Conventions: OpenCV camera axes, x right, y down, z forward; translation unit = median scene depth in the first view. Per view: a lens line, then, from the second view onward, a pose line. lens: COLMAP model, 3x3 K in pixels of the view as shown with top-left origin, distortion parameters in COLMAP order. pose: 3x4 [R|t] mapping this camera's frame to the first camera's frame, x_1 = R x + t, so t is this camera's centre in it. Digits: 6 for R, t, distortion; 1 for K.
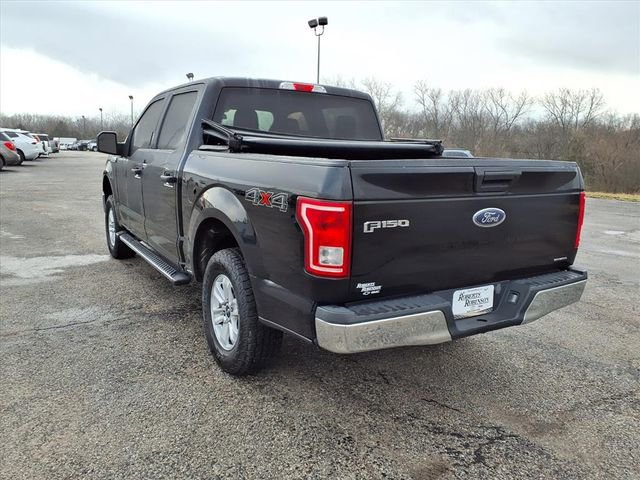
lens RADIAL K [[520.4, 0, 315.6], [0, 520.4, 239.1], [0, 0, 1]] dist [0.044006, -0.064088]
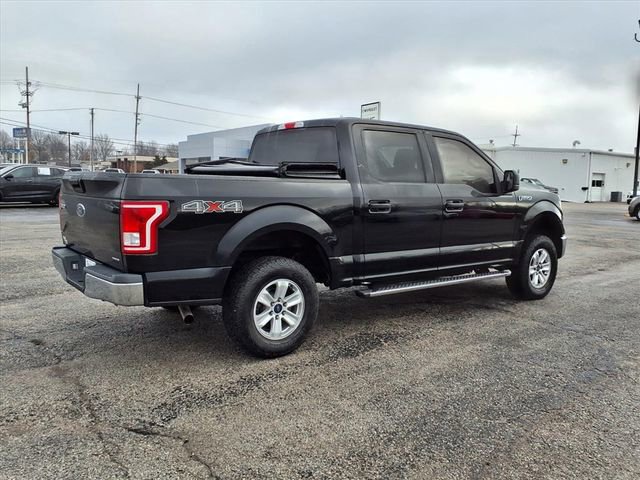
lens RADIAL K [[539.9, 0, 318.3], [0, 539.9, 222.6], [0, 0, 1]] dist [0.058956, -0.091425]
pose [[0.118173, 0.048081, -0.991828, 1.384098], [-0.191309, 0.981217, 0.024773, -0.130274], [0.974390, 0.186818, 0.125152, 1.066283]]
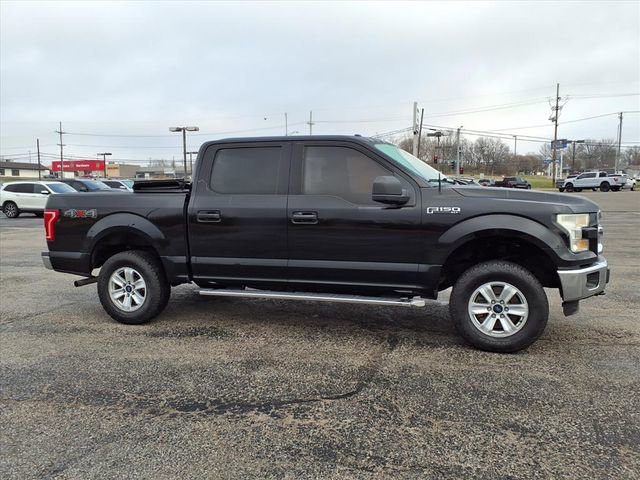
lens RADIAL K [[513.2, 0, 319.0], [0, 513.2, 238.2], [0, 0, 1]] dist [0.050132, -0.072193]
pose [[-0.753254, 0.045693, -0.656140, 0.819158], [-0.125242, 0.969368, 0.211283, -0.428236], [0.645695, 0.241326, -0.724458, 2.534184]]
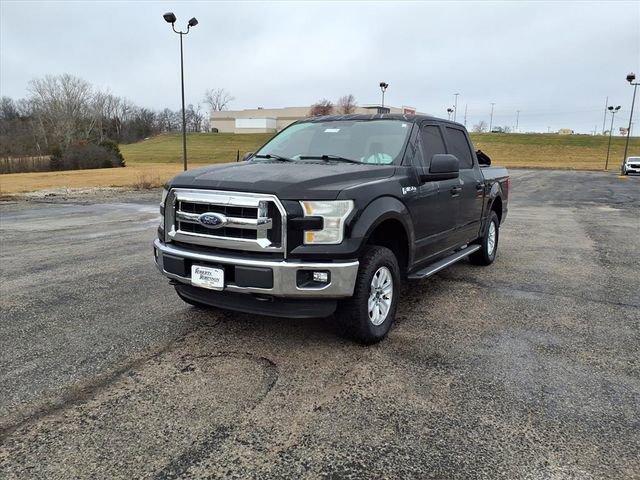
lens RADIAL K [[513.1, 0, 322.6], [0, 513.1, 242.3], [0, 0, 1]] dist [0.049965, -0.072836]
pose [[-0.471923, -0.179642, 0.863144, -1.551790], [0.123253, 0.955964, 0.266349, -0.461942], [-0.872982, 0.232081, -0.429000, 2.282951]]
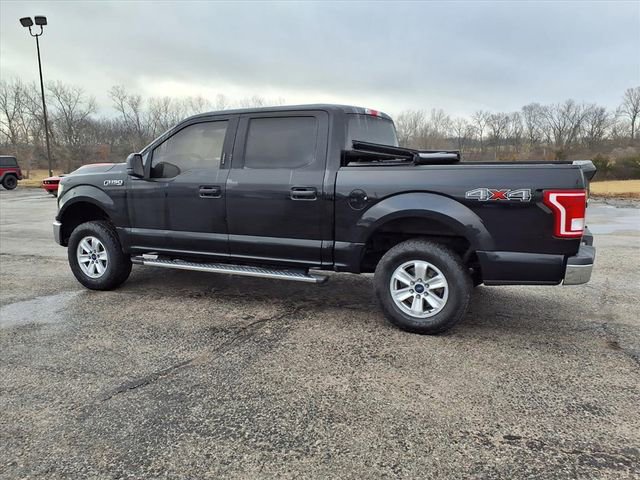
lens RADIAL K [[524.8, 0, 316.5], [0, 524.8, 240.8], [0, 0, 1]] dist [0.058657, -0.087709]
pose [[0.841982, -0.126049, 0.524574, -0.934512], [0.132474, 0.990859, 0.025461, -0.040320], [-0.522988, 0.048054, 0.850984, 0.016206]]
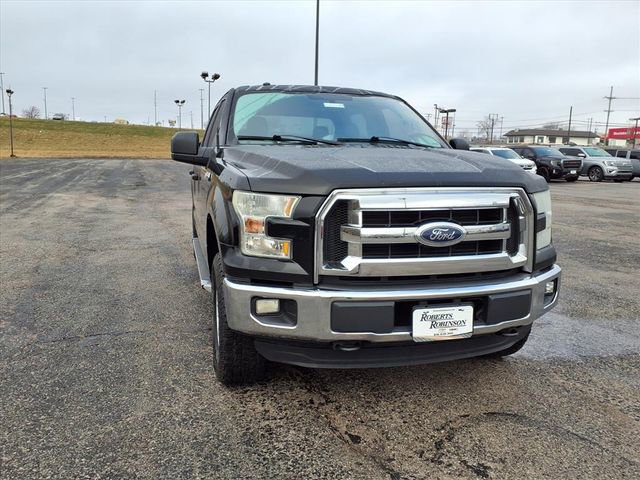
lens RADIAL K [[513.1, 0, 322.6], [0, 513.1, 242.3], [0, 0, 1]] dist [0.049965, -0.072836]
pose [[-0.963805, -0.085181, 0.252633, -0.596013], [0.005843, 0.940610, 0.339440, -0.473292], [-0.266543, 0.328630, -0.906067, 2.660851]]
